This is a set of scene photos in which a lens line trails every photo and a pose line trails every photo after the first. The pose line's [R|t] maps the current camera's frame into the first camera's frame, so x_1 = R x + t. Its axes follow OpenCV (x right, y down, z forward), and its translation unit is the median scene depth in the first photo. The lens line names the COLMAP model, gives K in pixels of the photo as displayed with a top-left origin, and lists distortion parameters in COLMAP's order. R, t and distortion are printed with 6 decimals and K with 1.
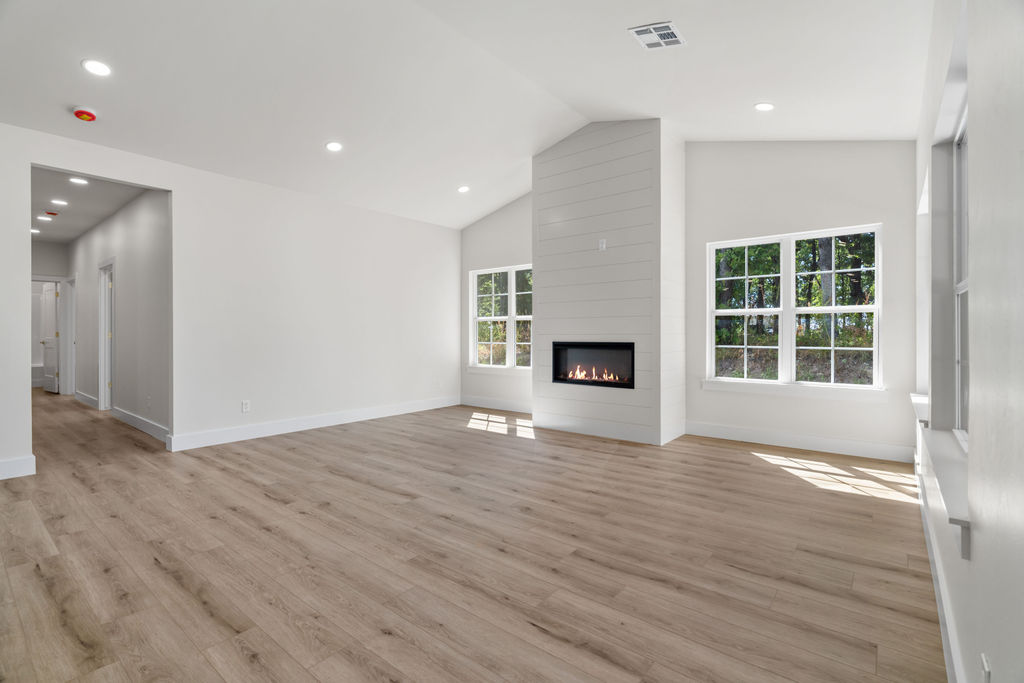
lens RADIAL K [[473.3, 0, 513.1], [0, 473.3, 335.8], [0, 0, 1]] dist [-0.012820, 0.004750]
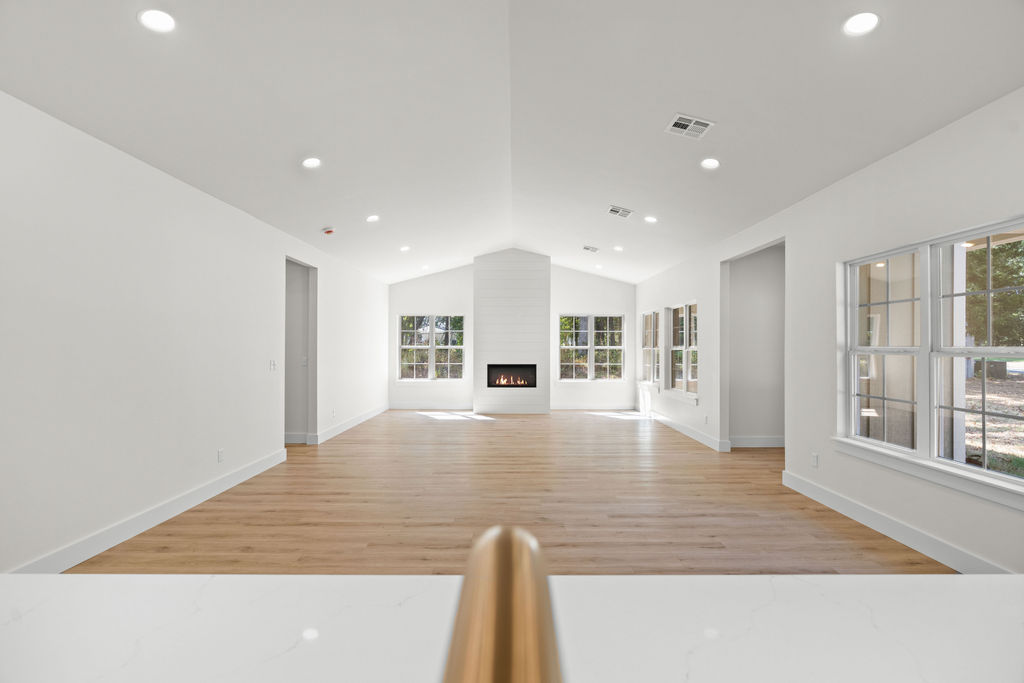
lens RADIAL K [[473.3, 0, 510.0], [0, 473.3, 340.4], [0, 0, 1]] dist [-0.012820, 0.004750]
pose [[0.768177, -0.001405, 0.640236, -1.802791], [0.003218, 0.999993, -0.001666, -0.134987], [-0.640229, 0.003340, 0.768177, -0.754952]]
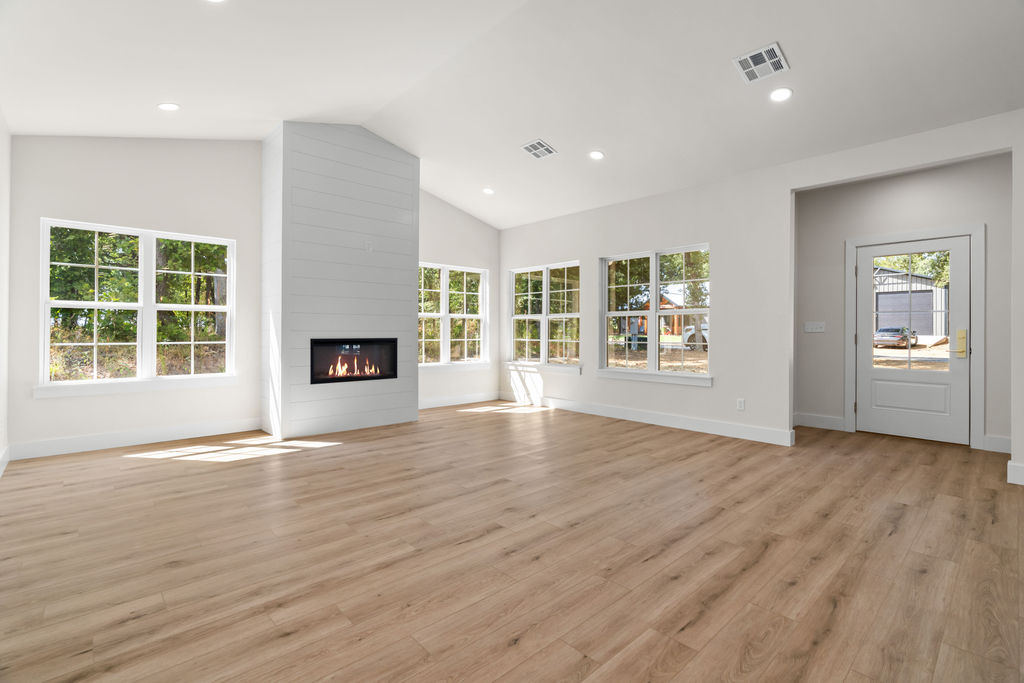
lens RADIAL K [[473.3, 0, 522.1], [0, 473.3, 330.7], [0, 0, 1]] dist [-0.012820, 0.004750]
pose [[0.123925, 0.003059, 0.992287, -1.394578], [0.001974, 0.999993, -0.003329, 0.000693], [-0.992290, 0.002371, 0.123918, 0.894020]]
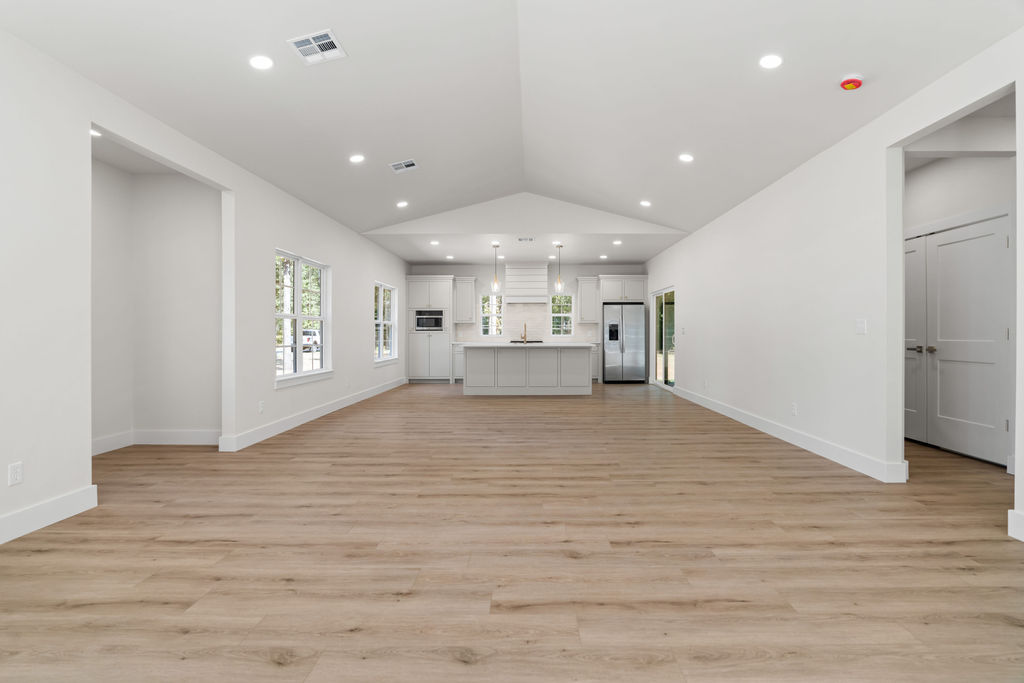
lens RADIAL K [[473.3, 0, 526.4], [0, 473.3, 333.3], [0, 0, 1]] dist [-0.012820, 0.004750]
pose [[-0.780383, 0.002733, -0.625296, 0.146815], [0.001361, 0.999996, 0.002672, -0.005805], [0.625300, 0.001234, -0.780383, 1.612709]]
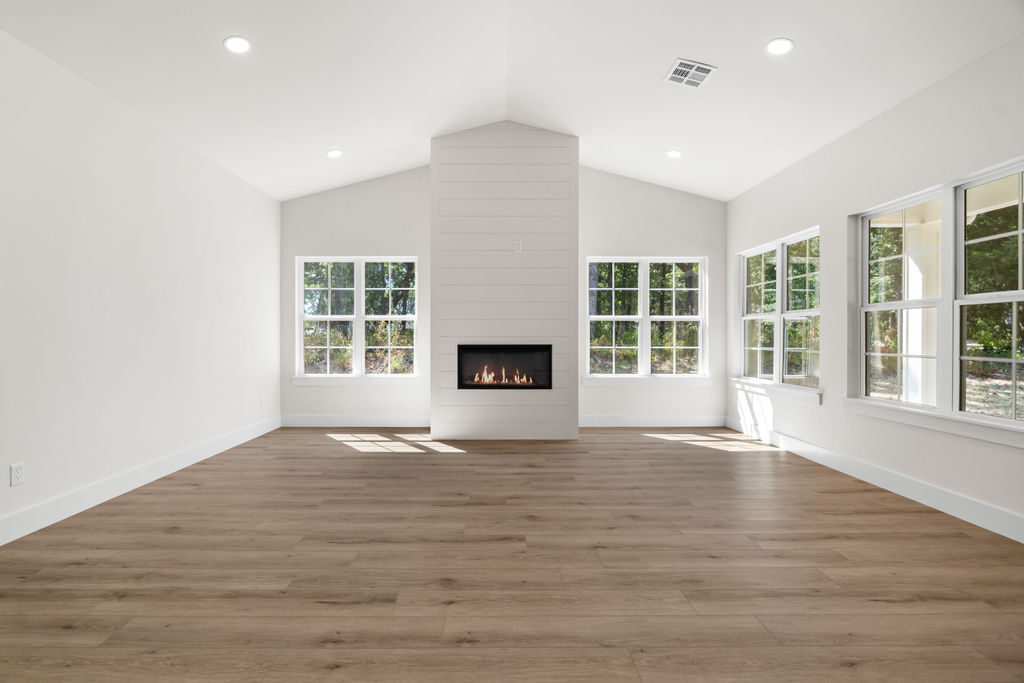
lens RADIAL K [[473.3, 0, 497.5], [0, 473.3, 340.6], [0, 0, 1]] dist [-0.012820, 0.004750]
pose [[0.771786, -0.003602, 0.635872, -0.811712], [0.001741, 0.999992, 0.003552, 0.001759], [-0.635879, -0.001634, 0.771787, 0.437894]]
